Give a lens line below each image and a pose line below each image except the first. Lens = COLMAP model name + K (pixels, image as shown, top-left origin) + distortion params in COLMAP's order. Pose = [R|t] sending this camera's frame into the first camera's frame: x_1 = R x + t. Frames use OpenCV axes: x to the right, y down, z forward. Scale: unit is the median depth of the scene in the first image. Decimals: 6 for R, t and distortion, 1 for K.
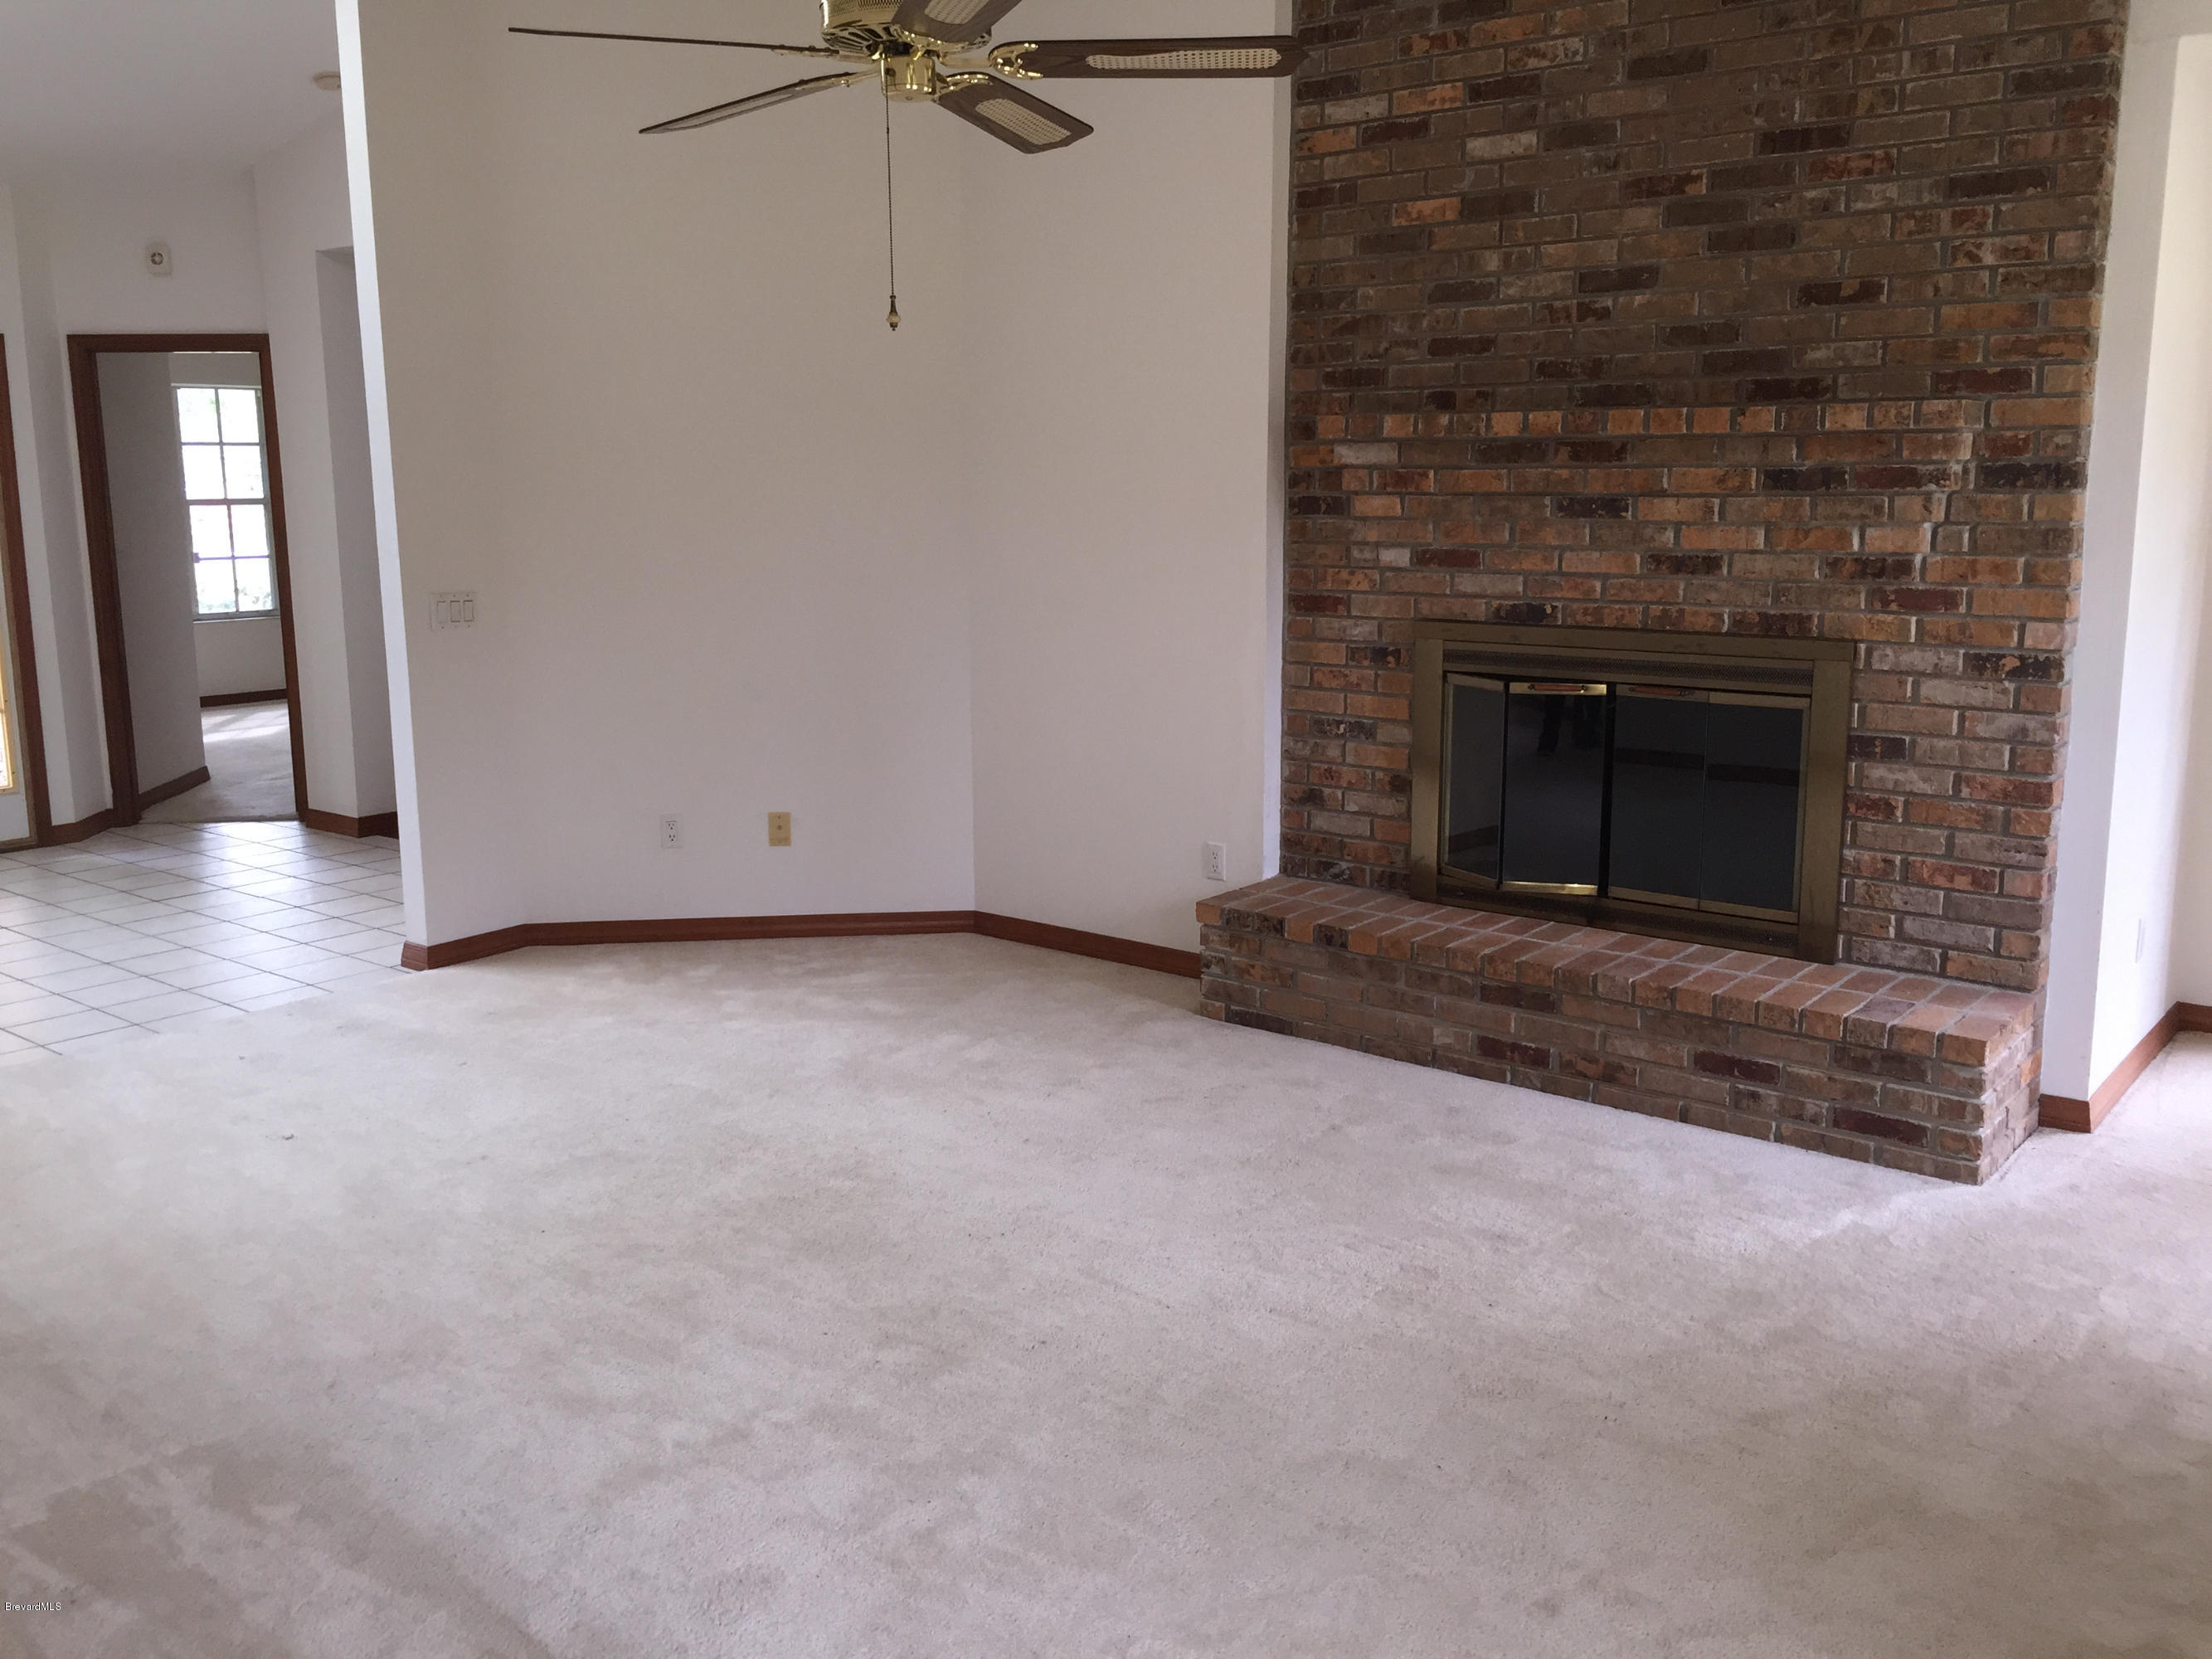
lens RADIAL K [[1927.6, 0, 1098.4], [0, 1927.6, 820.5], [0, 0, 1]] dist [0.030469, -0.042941]
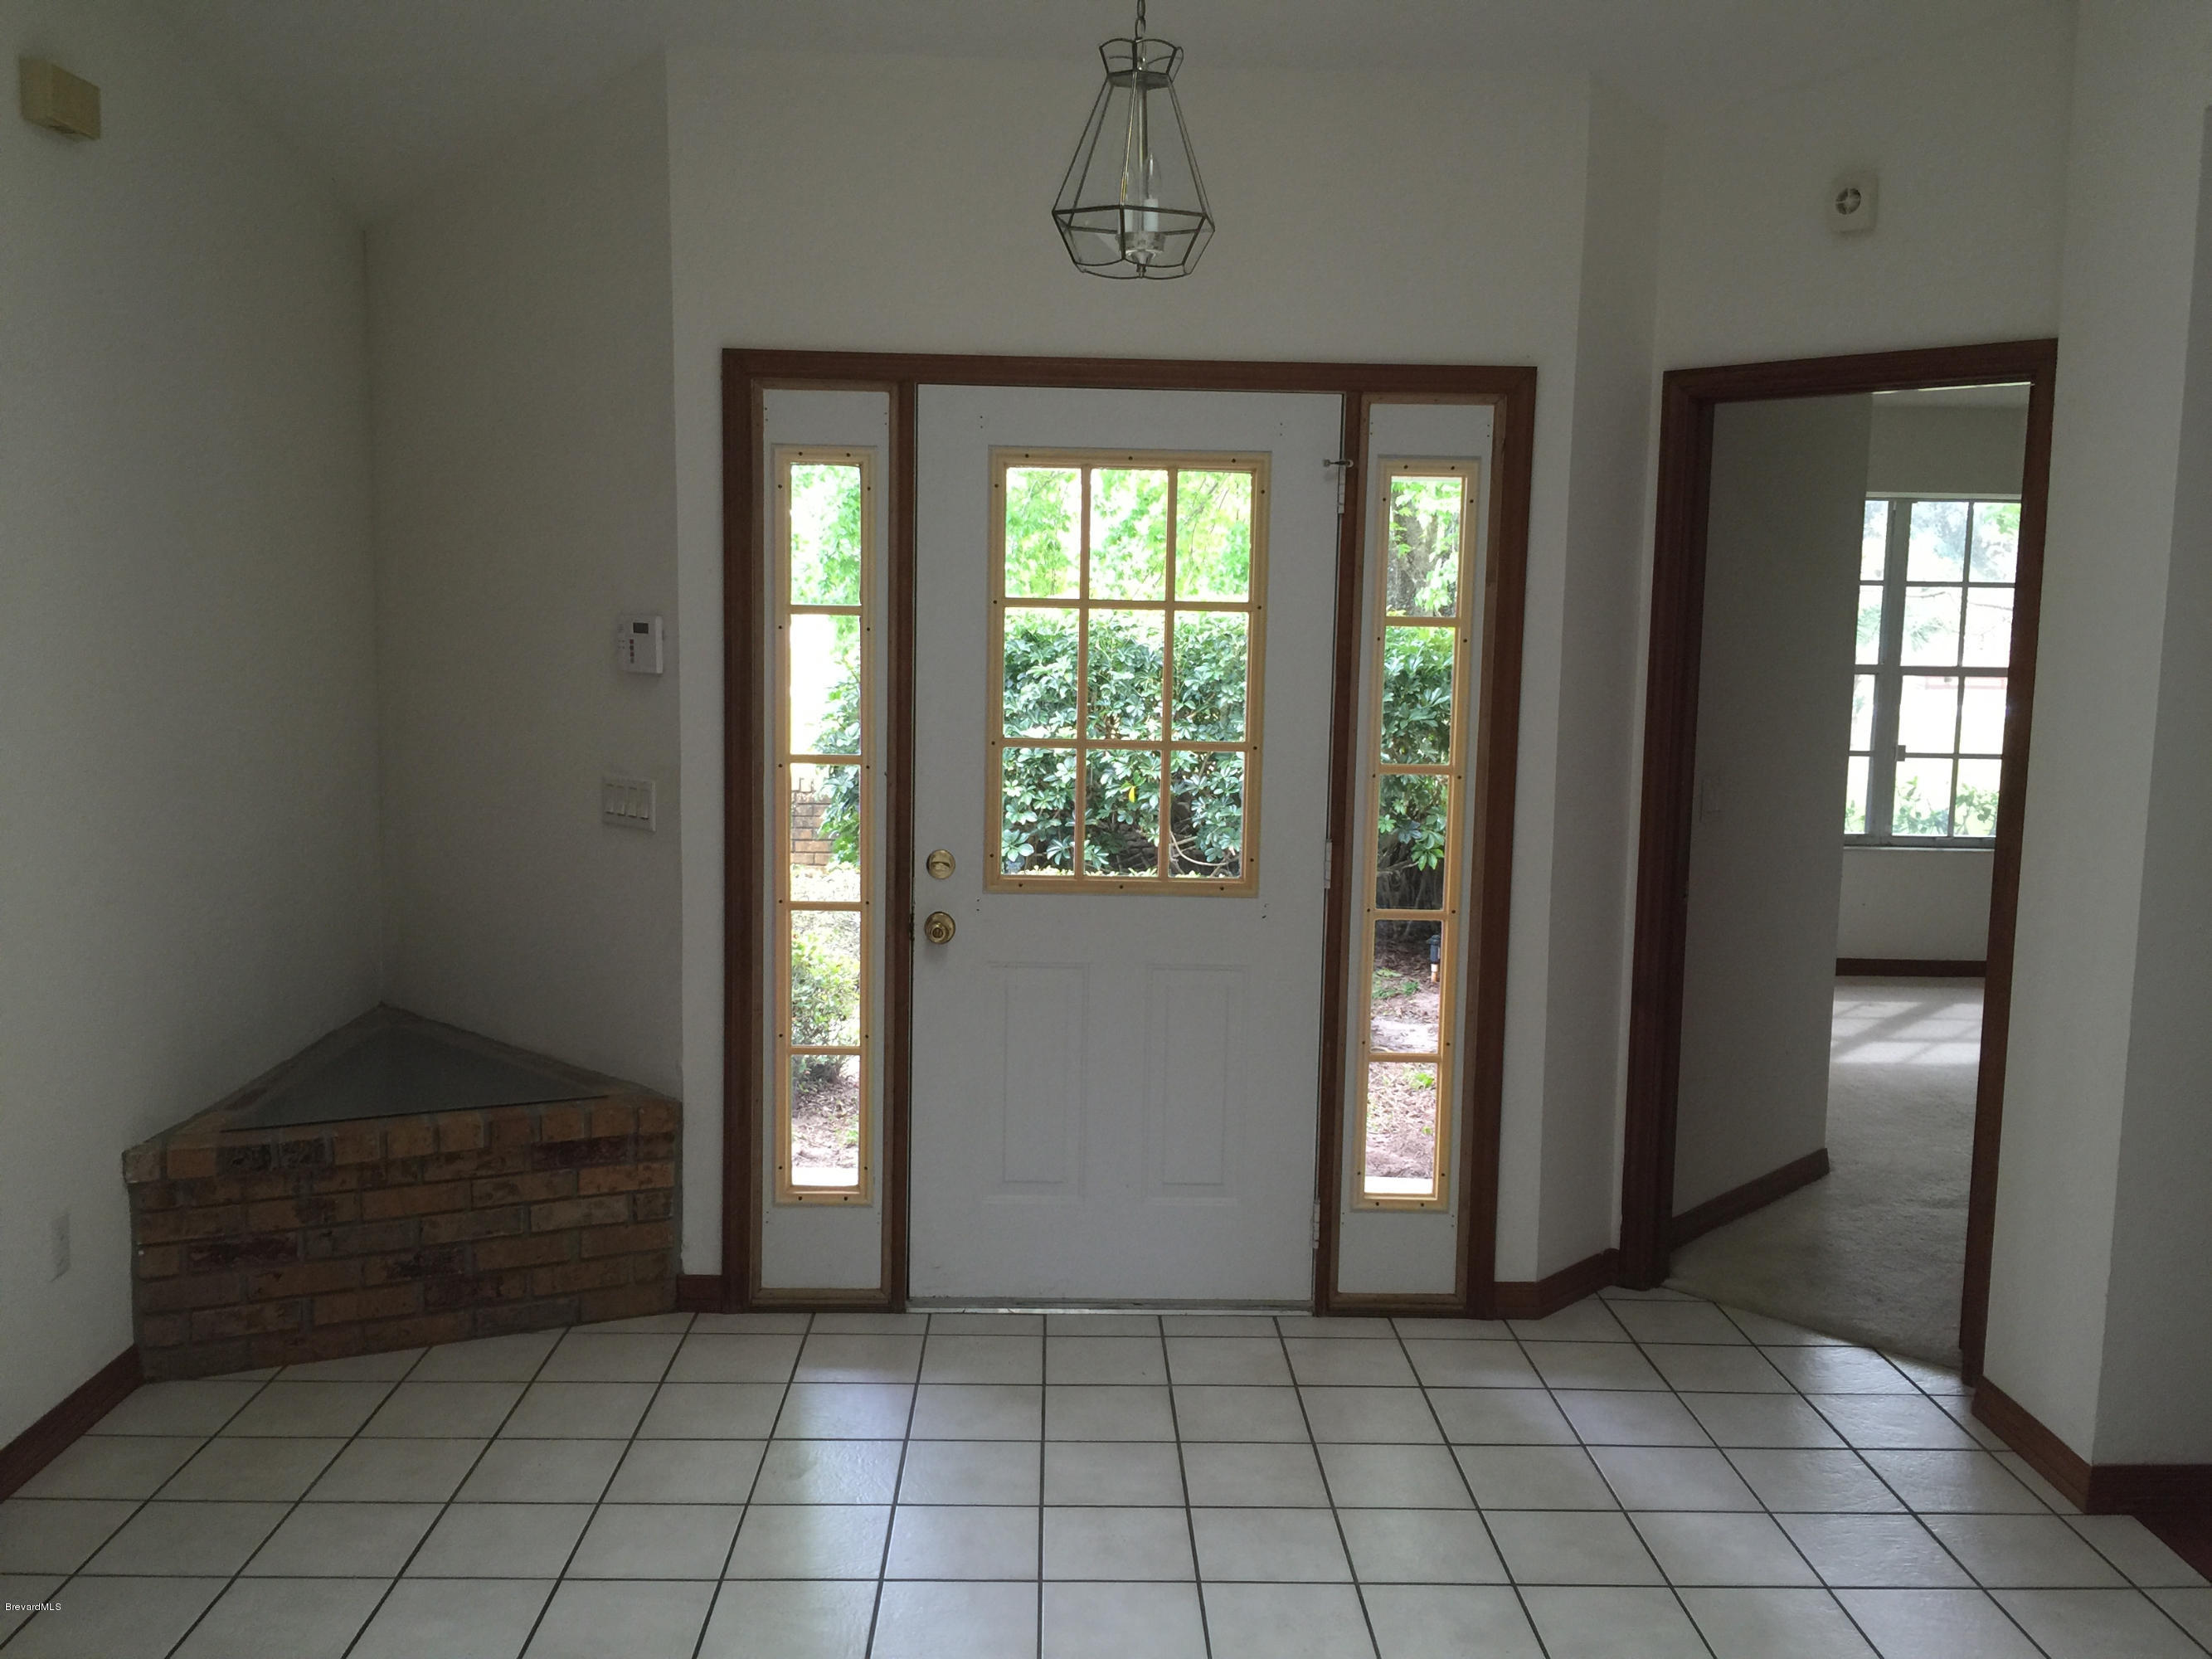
lens RADIAL K [[1927.6, 0, 1106.4], [0, 1927.6, 816.3], [0, 0, 1]] dist [0.030469, -0.042941]
pose [[0.666802, 0.104860, -0.737821, -0.200508], [-0.163690, 0.986482, -0.007734, -0.088035], [0.727036, 0.125931, 0.674952, 0.472586]]
